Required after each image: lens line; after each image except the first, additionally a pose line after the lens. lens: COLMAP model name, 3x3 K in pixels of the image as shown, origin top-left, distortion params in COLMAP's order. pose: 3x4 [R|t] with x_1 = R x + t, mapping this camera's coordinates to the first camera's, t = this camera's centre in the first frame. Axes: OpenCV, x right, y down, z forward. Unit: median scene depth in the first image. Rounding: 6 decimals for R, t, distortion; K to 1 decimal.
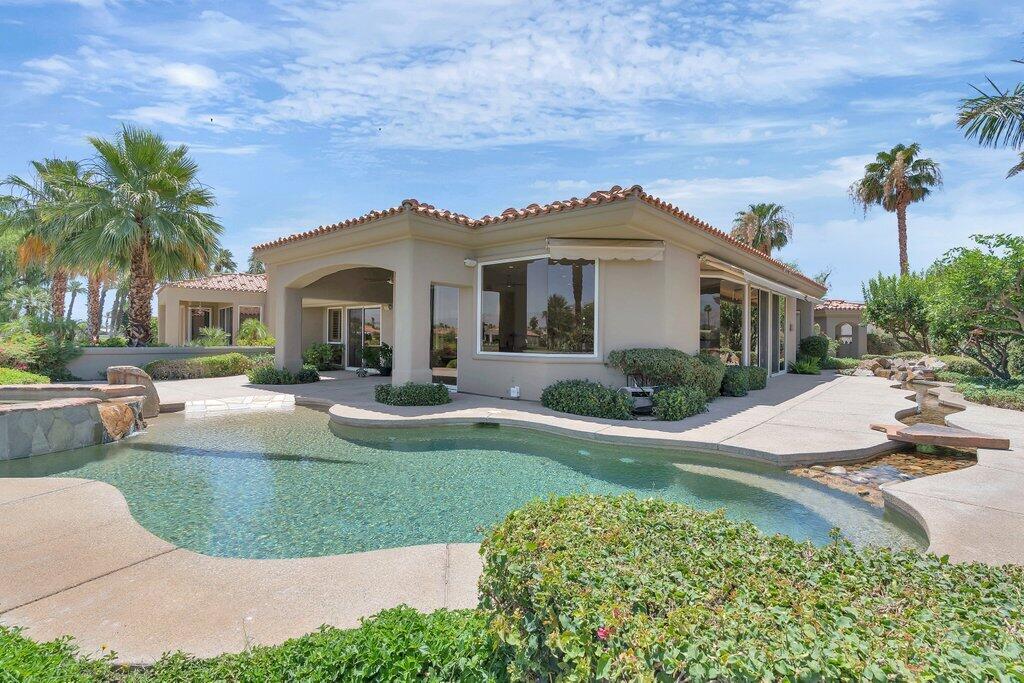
lens RADIAL K [[481.0, 0, 515.8], [0, 481.0, 333.5], [0, 0, 1]] dist [-0.001212, 0.000192]
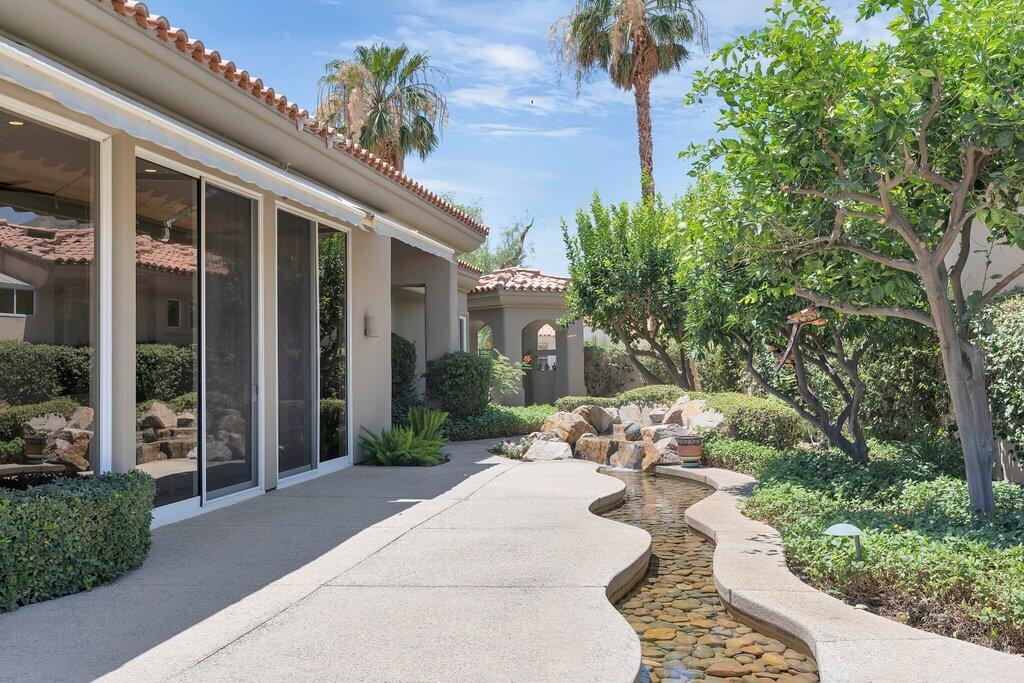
lens RADIAL K [[1007.6, 0, 510.0], [0, 1007.6, 341.6], [0, 0, 1]] dist [0.000466, 0.000759]
pose [[0.863904, -0.012982, 0.503488, 0.379334], [0.022550, 0.999662, -0.012917, 0.011996], [-0.503151, 0.022513, 0.863905, 0.431198]]
